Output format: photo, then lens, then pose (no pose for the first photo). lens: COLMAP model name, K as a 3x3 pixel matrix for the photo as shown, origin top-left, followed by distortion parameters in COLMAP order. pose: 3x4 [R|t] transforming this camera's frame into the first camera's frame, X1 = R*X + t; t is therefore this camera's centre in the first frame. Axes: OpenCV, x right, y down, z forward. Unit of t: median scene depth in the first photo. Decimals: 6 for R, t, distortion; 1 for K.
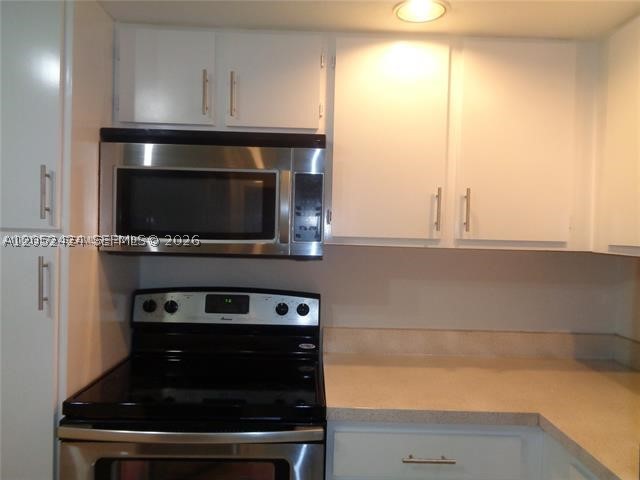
lens RADIAL K [[475.5, 0, 320.5], [0, 475.5, 238.4], [0, 0, 1]] dist [0.005157, -0.006332]
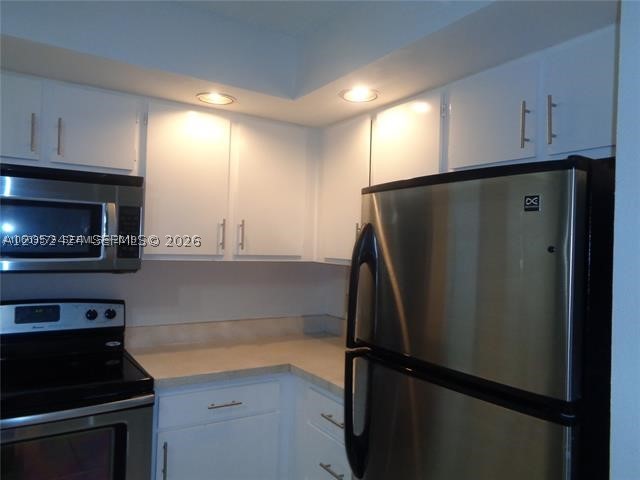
lens RADIAL K [[475.5, 0, 320.0], [0, 475.5, 240.1], [0, 0, 1]] dist [0.005157, -0.006332]
pose [[0.846990, 0.004259, 0.531592, -0.257057], [0.001055, 0.999952, -0.009692, -0.028607], [-0.531608, 0.008770, 0.846945, -0.348157]]
